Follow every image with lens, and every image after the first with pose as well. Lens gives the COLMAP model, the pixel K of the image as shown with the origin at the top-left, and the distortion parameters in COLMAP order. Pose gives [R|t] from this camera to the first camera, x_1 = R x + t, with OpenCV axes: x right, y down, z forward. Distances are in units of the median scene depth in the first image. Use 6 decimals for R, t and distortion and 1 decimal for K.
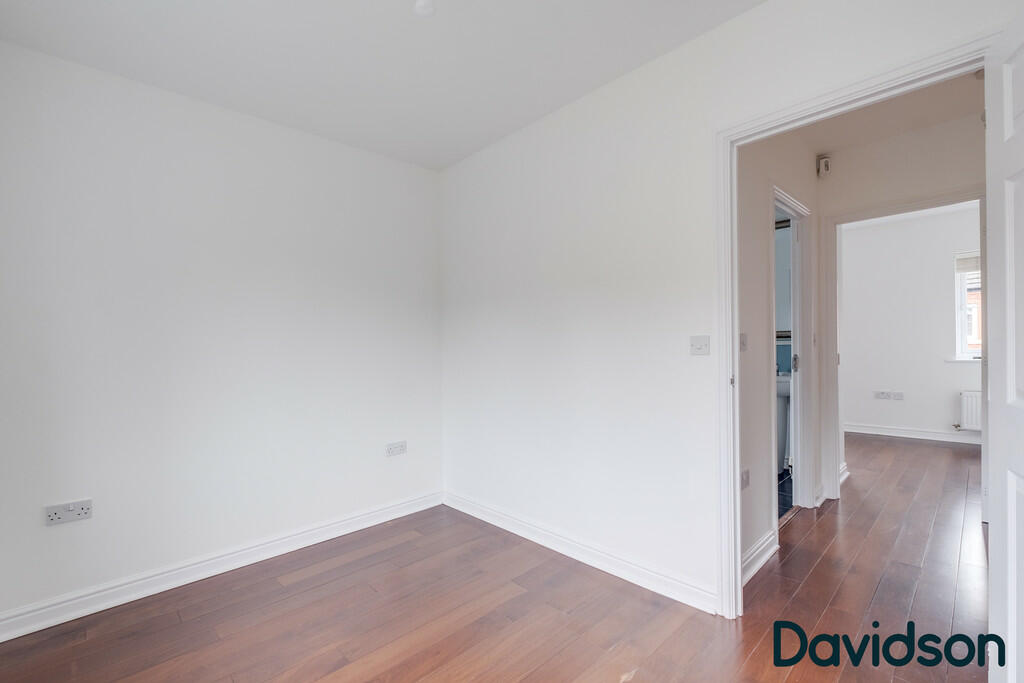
lens RADIAL K [[446.0, 0, 508.5], [0, 446.0, 338.0], [0, 0, 1]] dist [-0.001062, -0.000398]
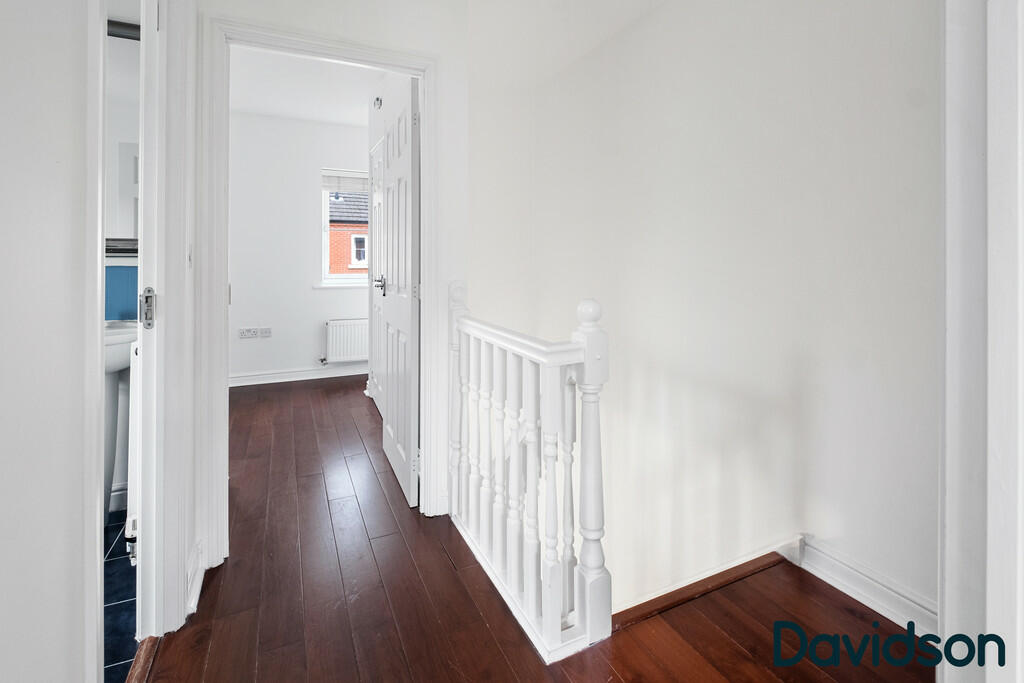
lens RADIAL K [[508.8, 0, 517.2], [0, 508.8, 251.4], [0, 0, 1]] dist [-0.022432, 0.000063]
pose [[0.337360, 0.031956, 0.940833, 0.254264], [-0.008524, 0.999486, -0.030891, 0.010900], [-0.941337, 0.002402, 0.337460, 0.419204]]
